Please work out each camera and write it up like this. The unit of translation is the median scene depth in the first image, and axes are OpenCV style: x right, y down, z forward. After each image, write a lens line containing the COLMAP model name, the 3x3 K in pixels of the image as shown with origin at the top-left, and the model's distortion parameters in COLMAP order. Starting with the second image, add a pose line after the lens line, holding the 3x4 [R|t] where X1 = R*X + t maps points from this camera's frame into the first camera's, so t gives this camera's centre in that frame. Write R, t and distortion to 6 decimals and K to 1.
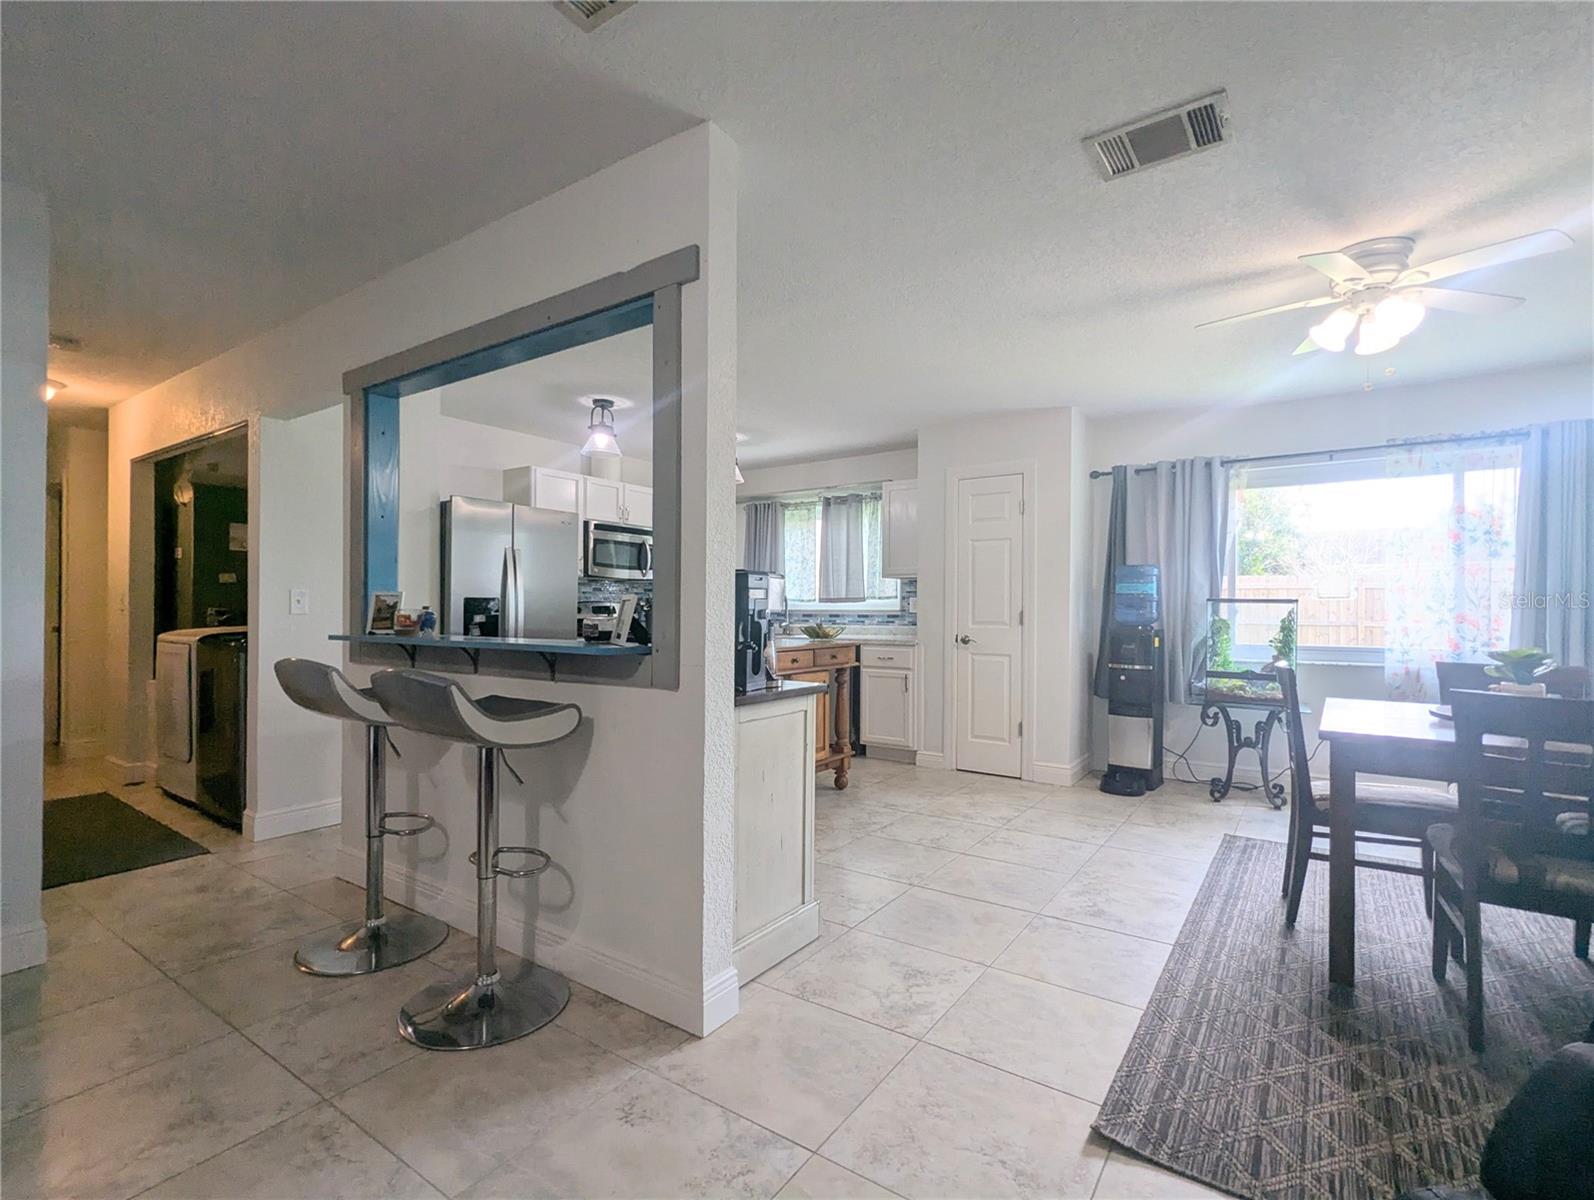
lens RADIAL K [[771.6, 0, 805.4], [0, 771.6, 600.9], [0, 0, 1]] dist [0.002439, 0.007893]
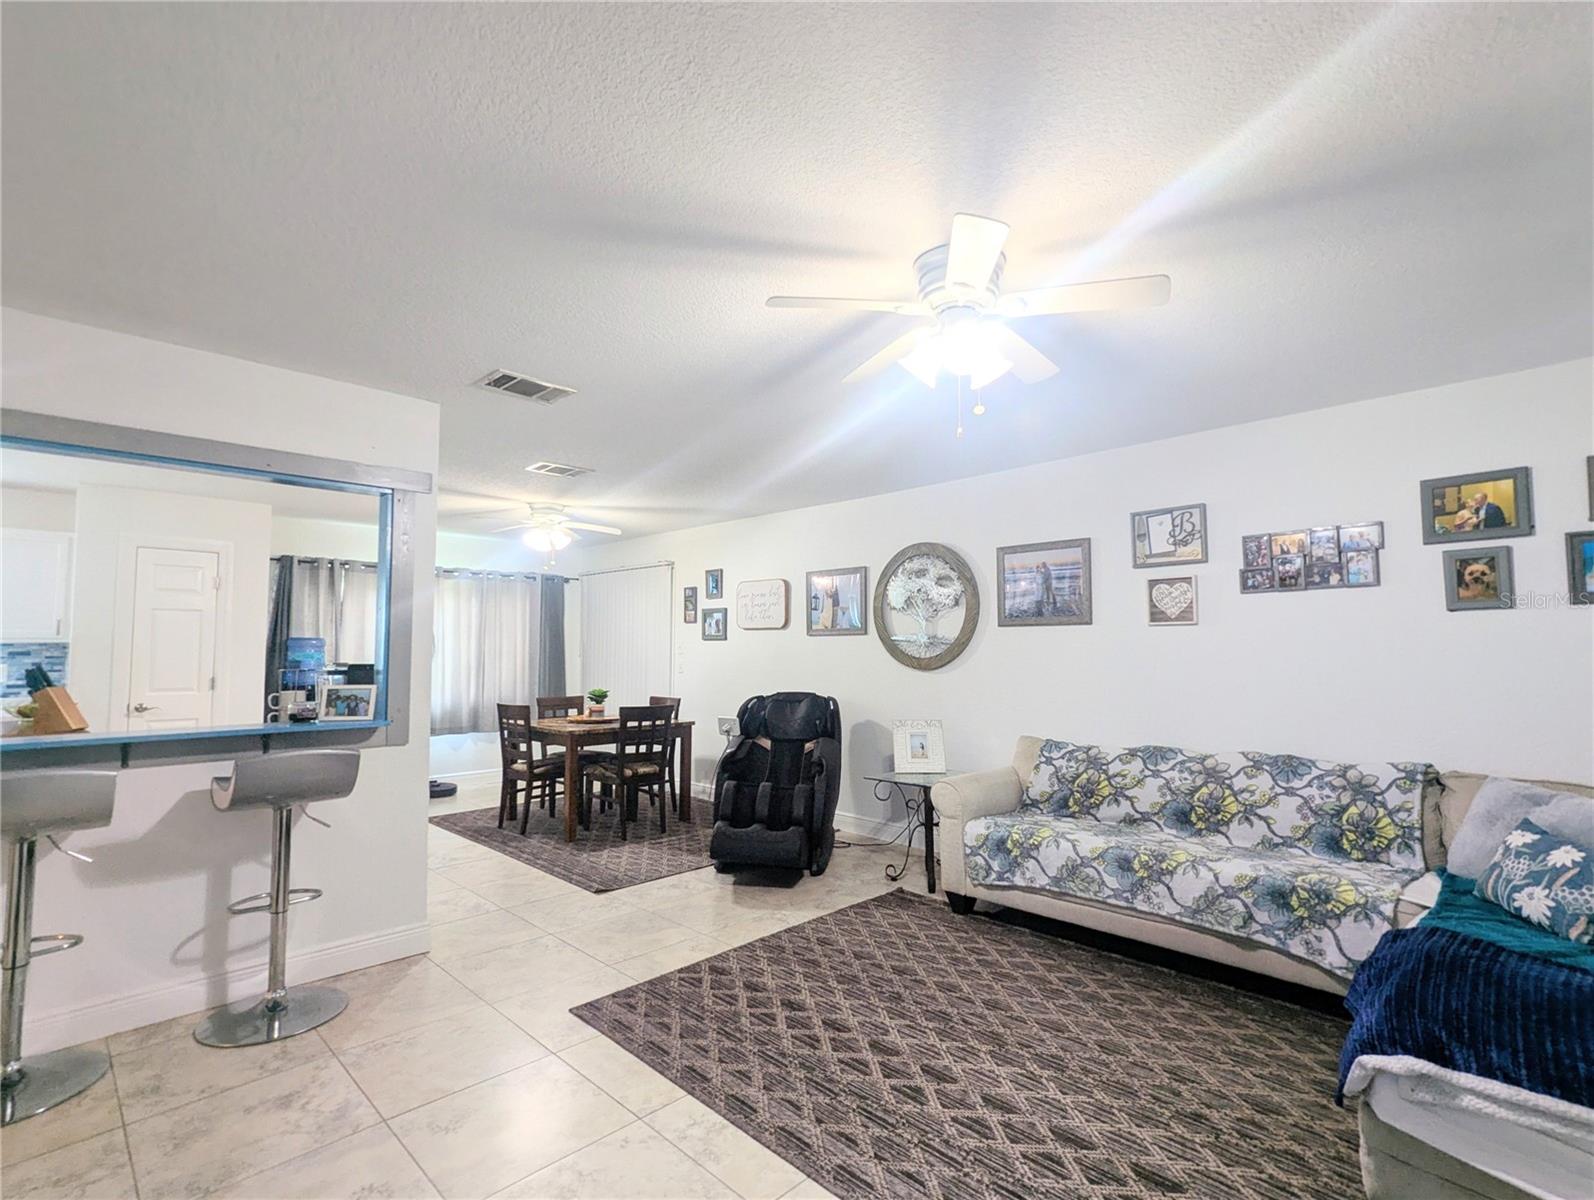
lens RADIAL K [[771.6, 0, 804.6], [0, 771.6, 610.4], [0, 0, 1]] dist [0.002439, 0.007893]
pose [[0.175055, 0.048163, 0.983380, -1.577545], [-0.009174, 0.998839, -0.047287, -0.090410], [-0.984516, -0.000744, 0.175293, -0.079899]]
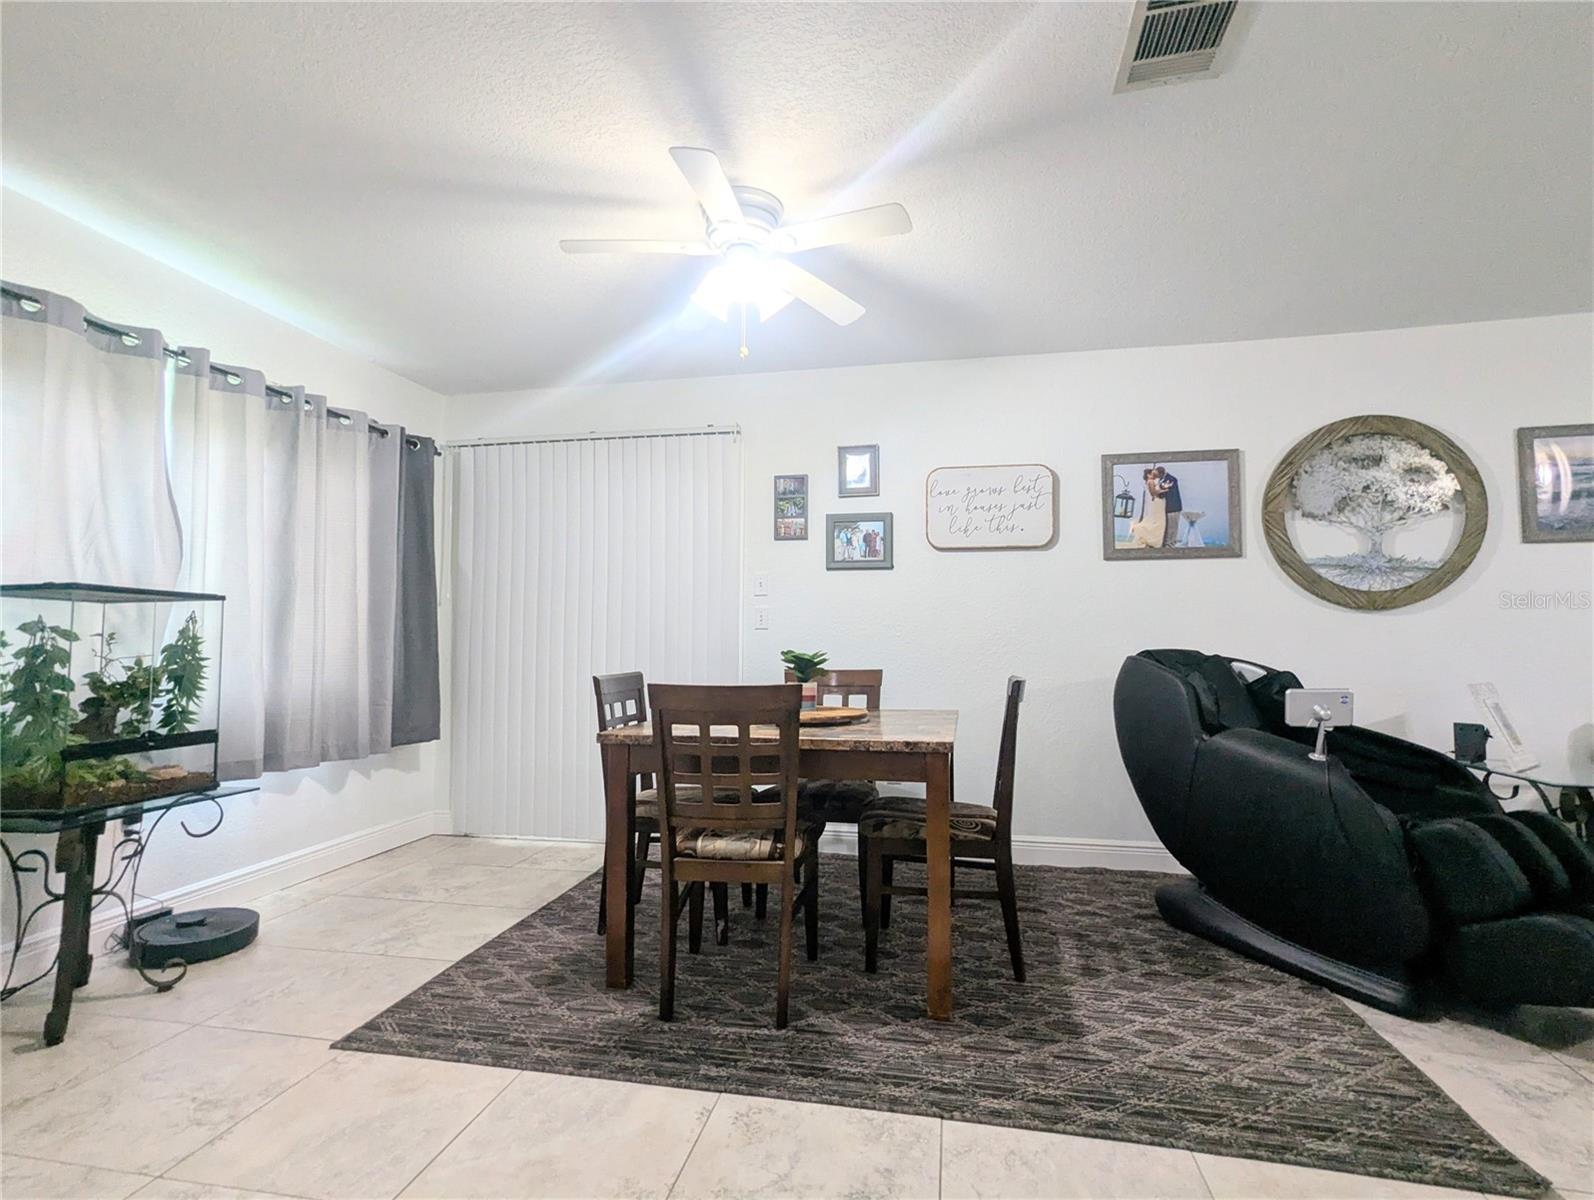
lens RADIAL K [[771.6, 0, 797.8], [0, 771.6, 603.5], [0, 0, 1]] dist [0.002439, 0.007893]
pose [[-0.393301, 0.043195, 0.918395, -0.107752], [-0.010330, 0.998625, -0.051392, 0.058351], [-0.919352, -0.029700, -0.392314, 1.678930]]
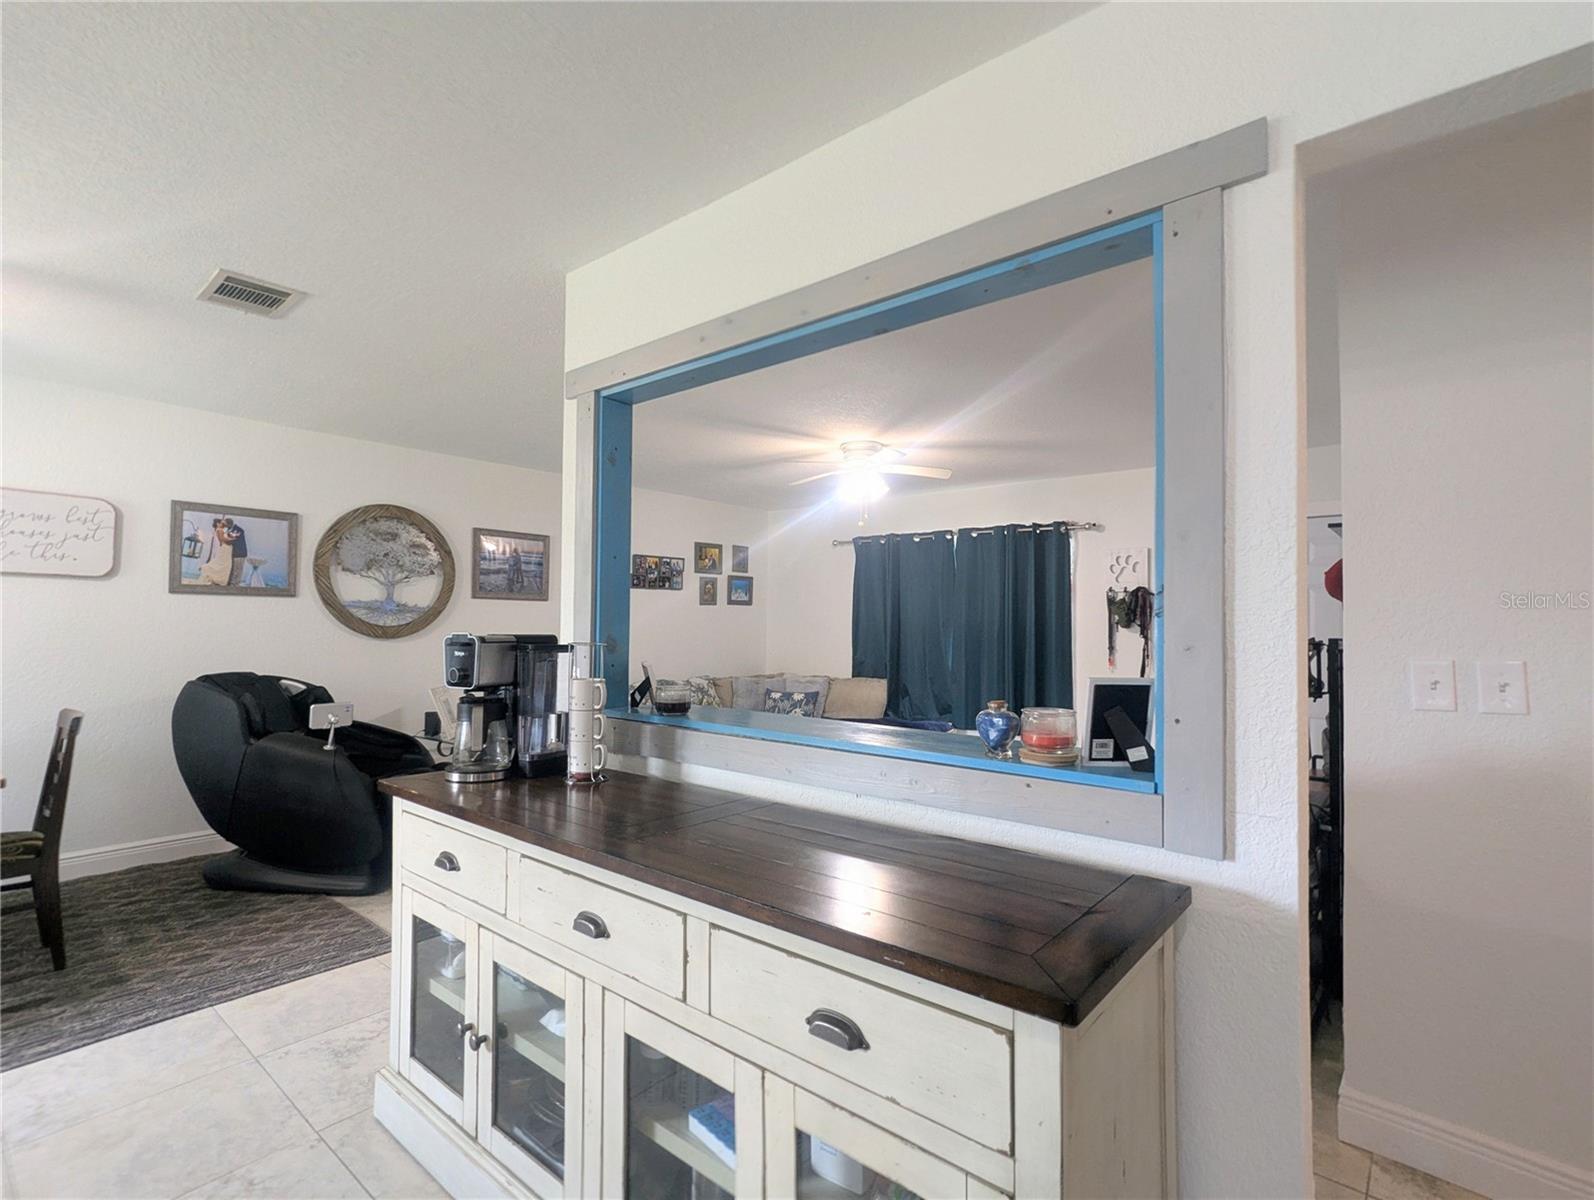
lens RADIAL K [[771.6, 0, 792.1], [0, 771.6, 611.6], [0, 0, 1]] dist [0.002439, 0.007893]
pose [[-0.994302, -0.016896, 0.105251, -0.572784], [-0.019922, 0.999416, -0.027758, -0.061319], [-0.104721, -0.029696, -0.994058, 2.159634]]
